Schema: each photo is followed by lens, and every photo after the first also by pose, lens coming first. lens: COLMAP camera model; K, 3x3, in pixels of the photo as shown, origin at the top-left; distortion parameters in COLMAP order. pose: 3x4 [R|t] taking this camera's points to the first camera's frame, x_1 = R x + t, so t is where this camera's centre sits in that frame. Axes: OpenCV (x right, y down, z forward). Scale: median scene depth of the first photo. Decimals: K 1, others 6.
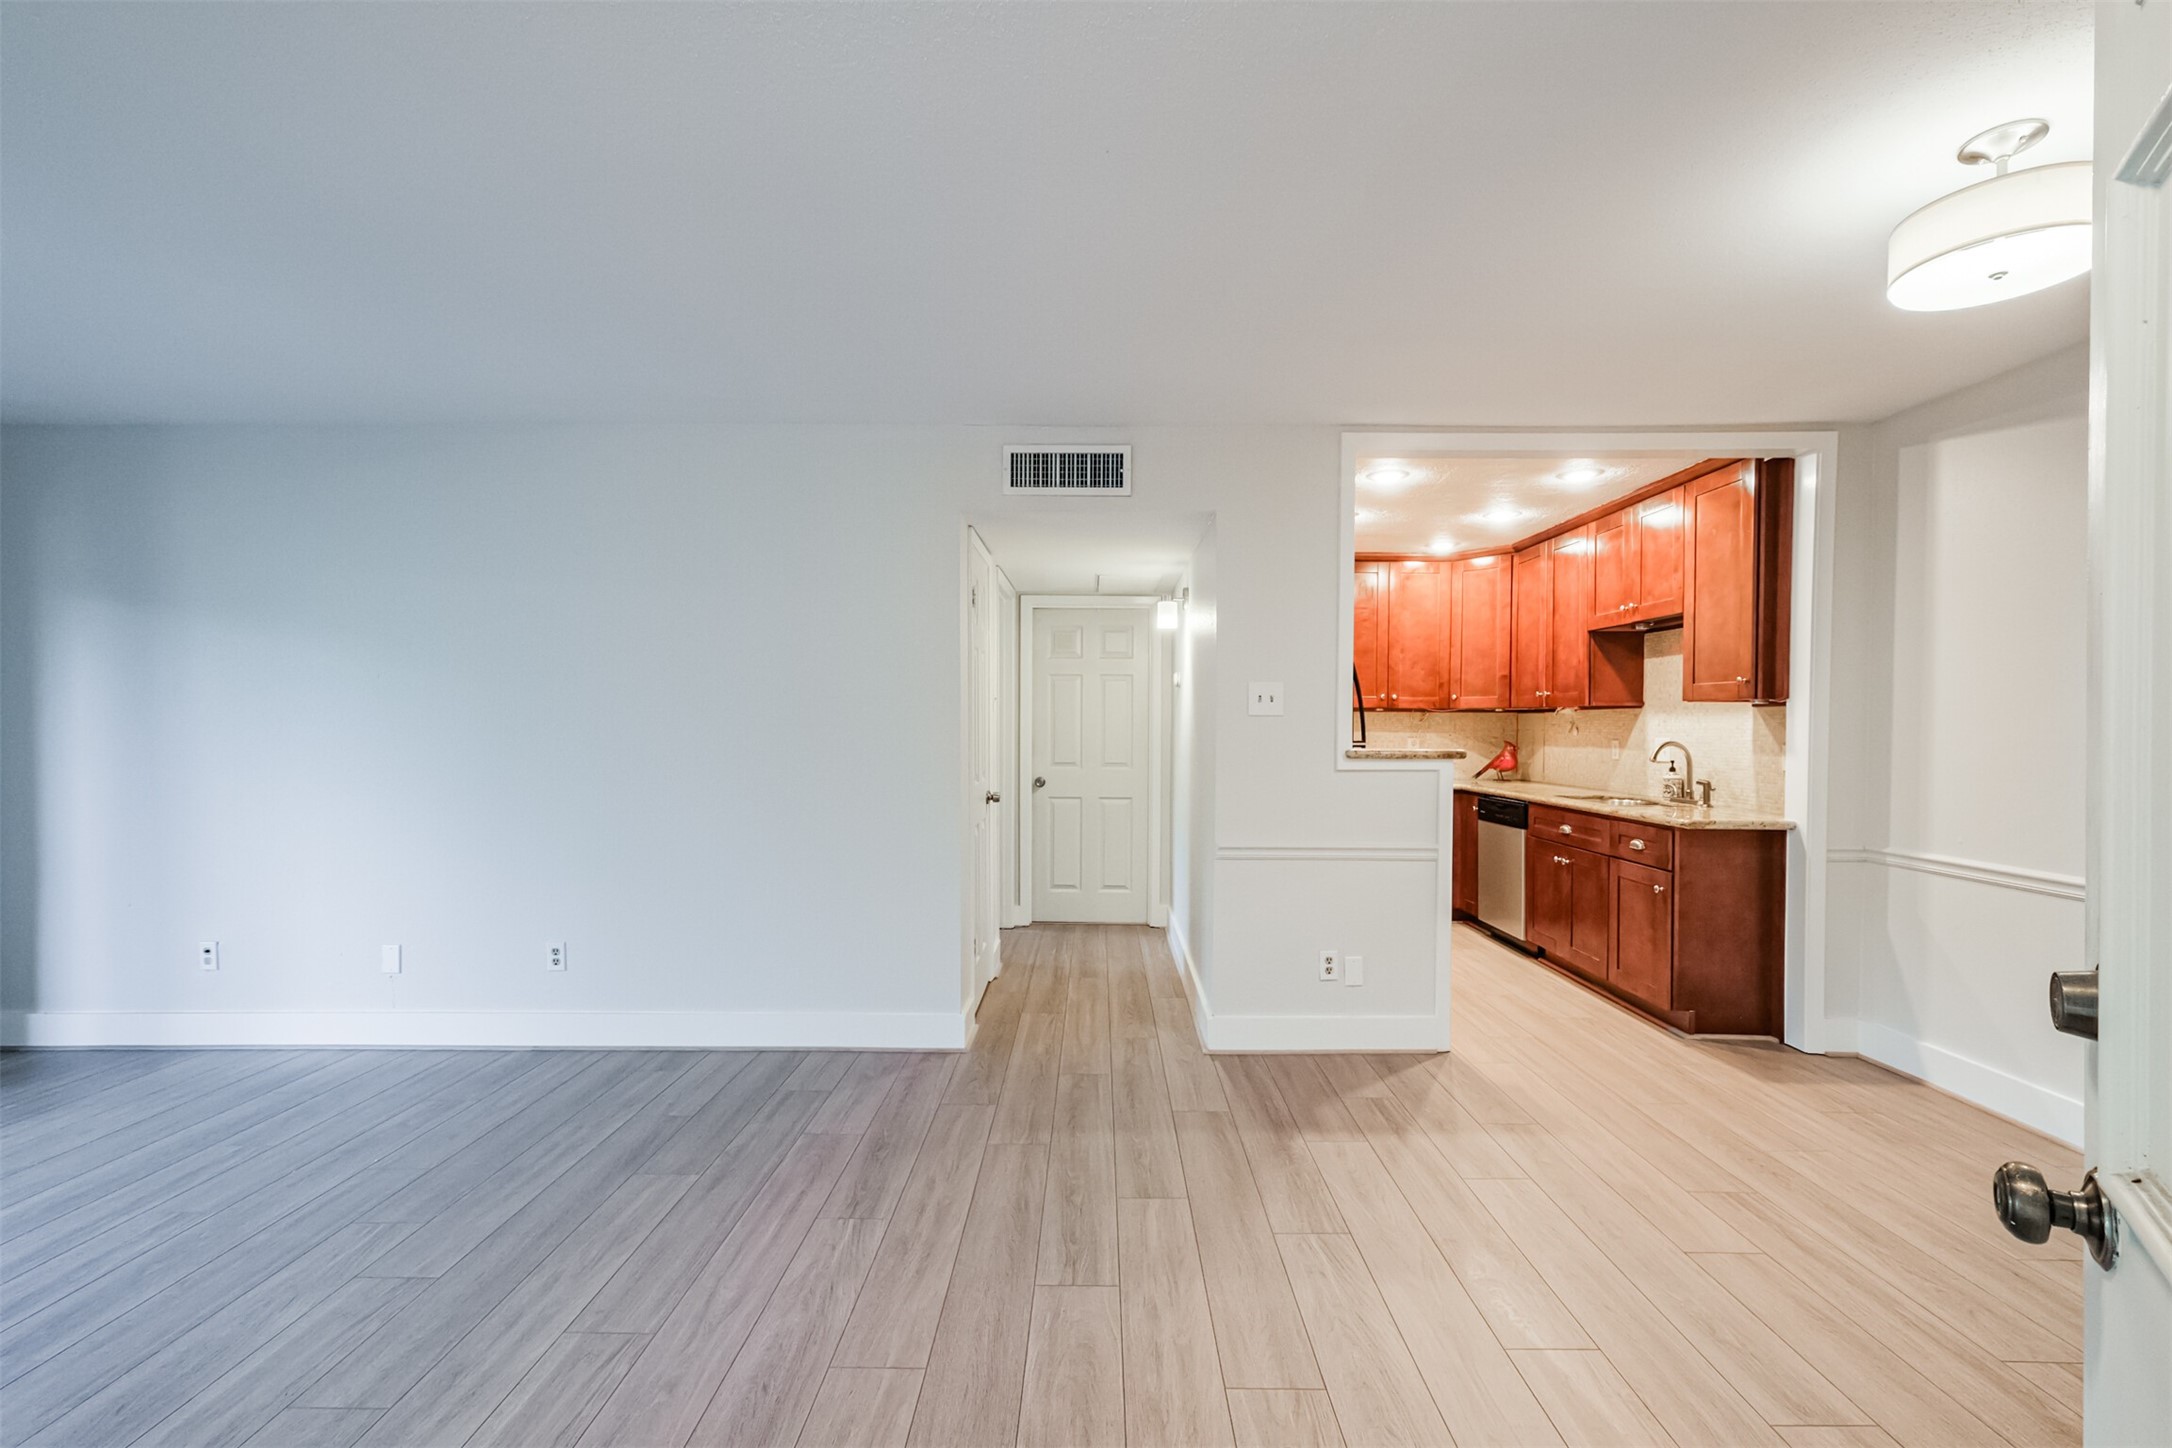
lens RADIAL K [[940.2, 0, 1087.9], [0, 940.2, 726.4], [0, 0, 1]] dist [0.003338, 0.000974]
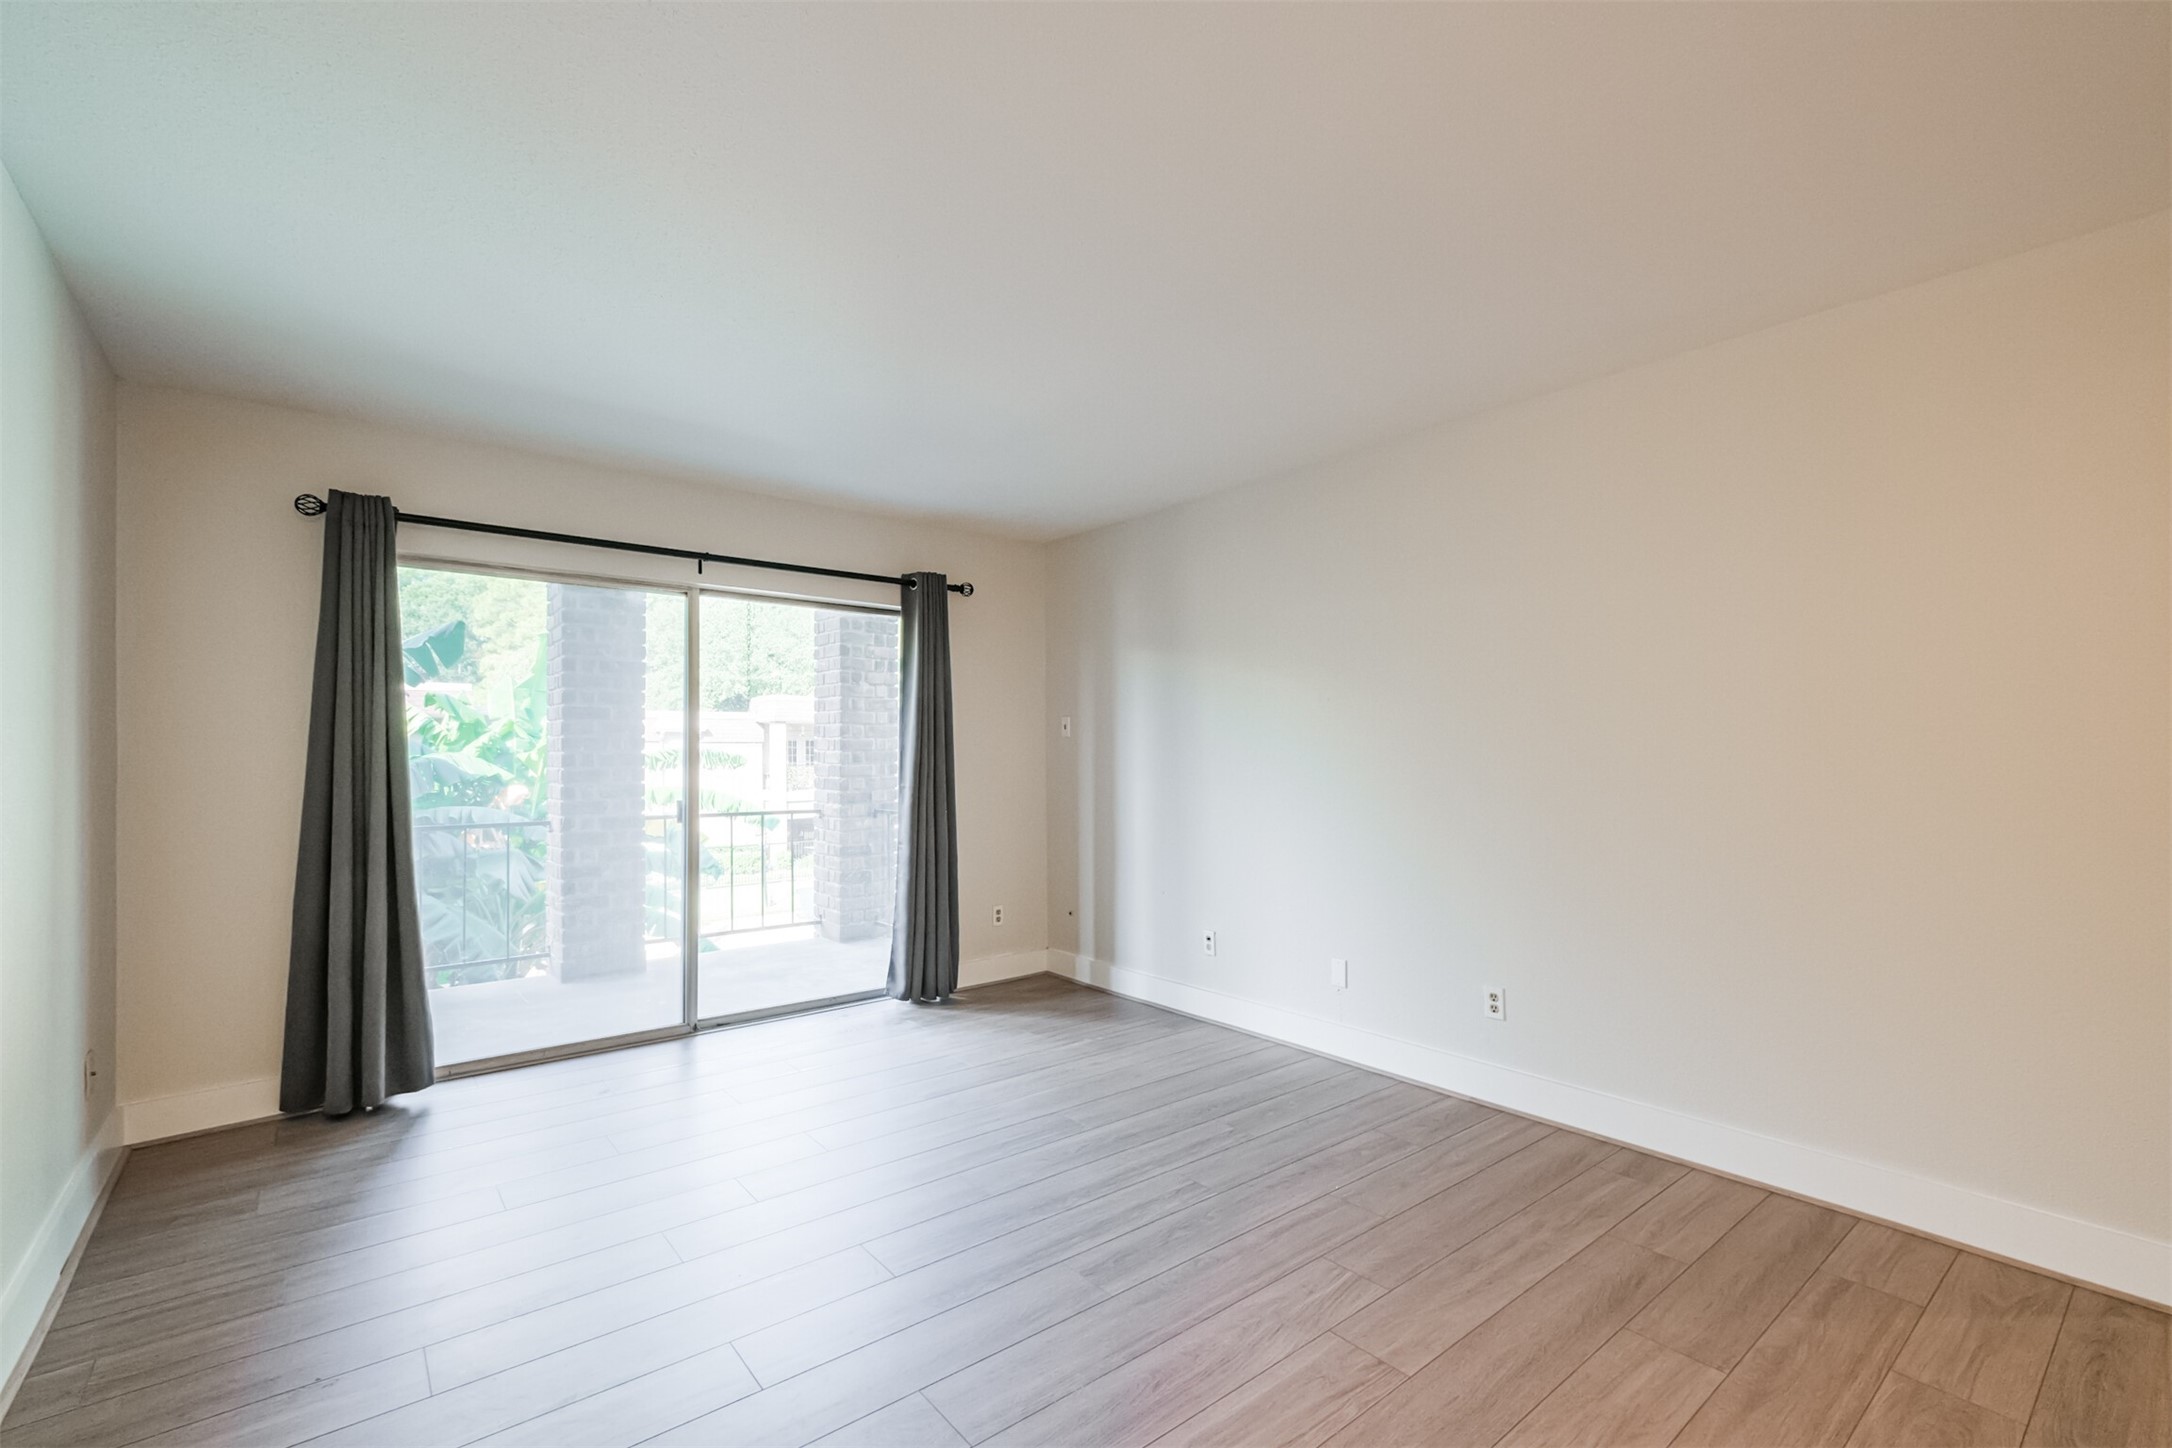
lens RADIAL K [[940.2, 0, 1098.7], [0, 940.2, 749.6], [0, 0, 1]] dist [0.003338, 0.000974]
pose [[0.648001, -0.007281, -0.761604, -0.124793], [0.000672, 0.999959, -0.008988, 0.010121], [0.761639, 0.005313, 0.647980, 0.129935]]
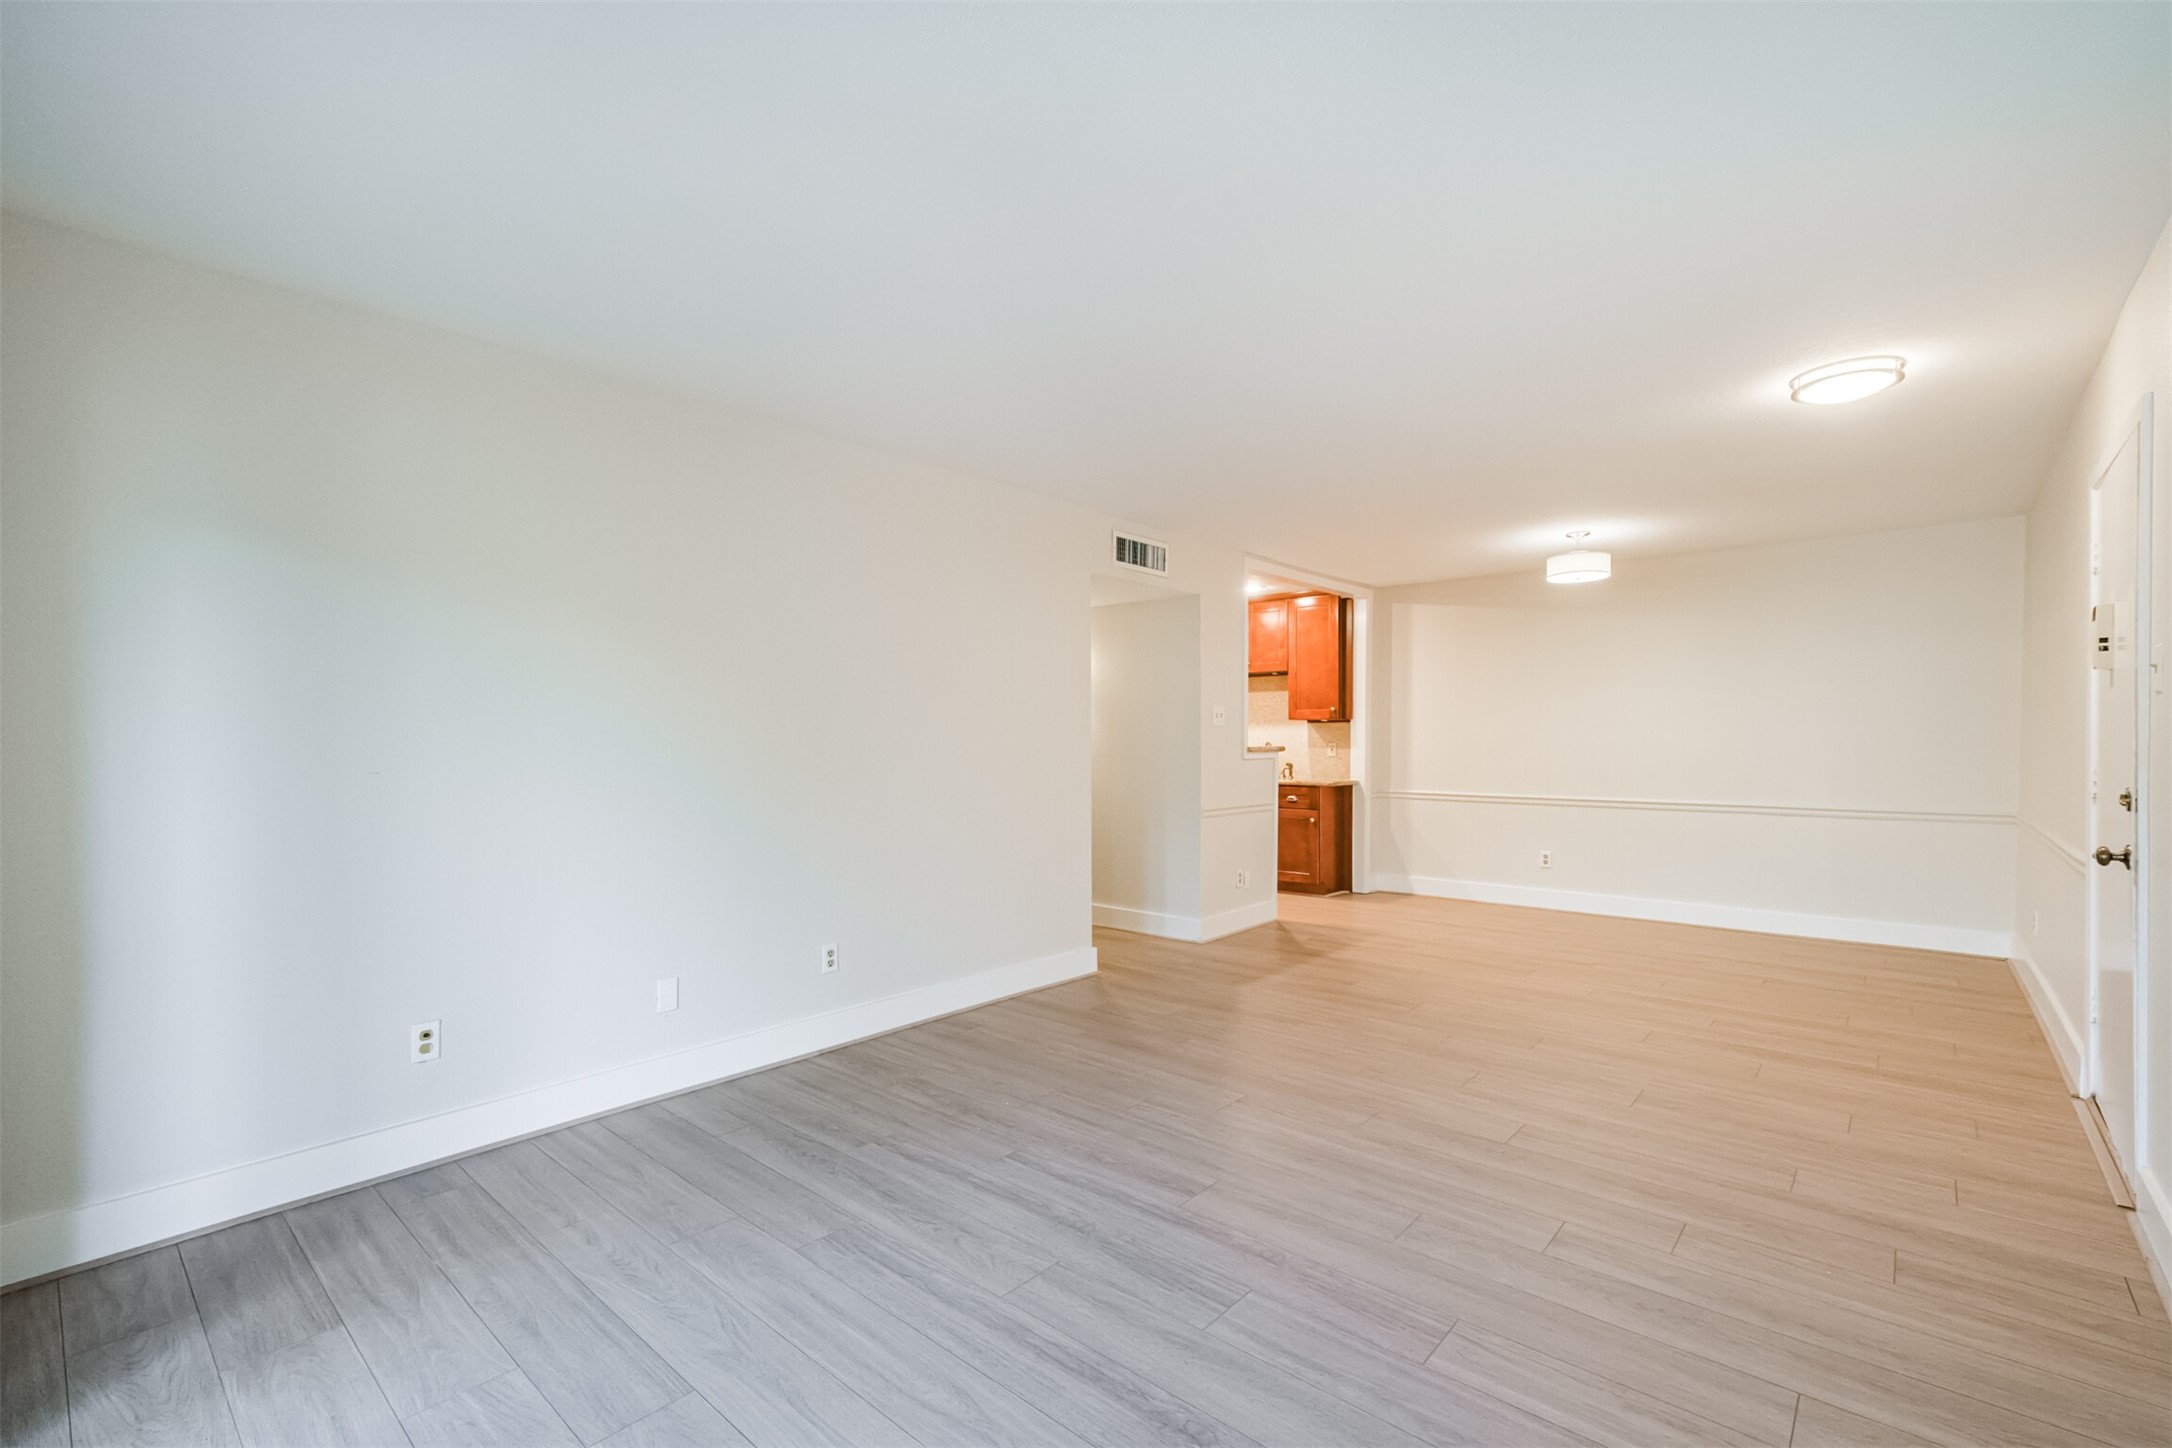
lens RADIAL K [[940.2, 0, 1091.3], [0, 940.2, 743.9], [0, 0, 1]] dist [0.003338, 0.000974]
pose [[0.652346, -0.009216, 0.757865, -1.165040], [0.003650, 0.999953, 0.009019, 0.003276], [-0.757913, -0.003118, 0.652349, 0.121516]]
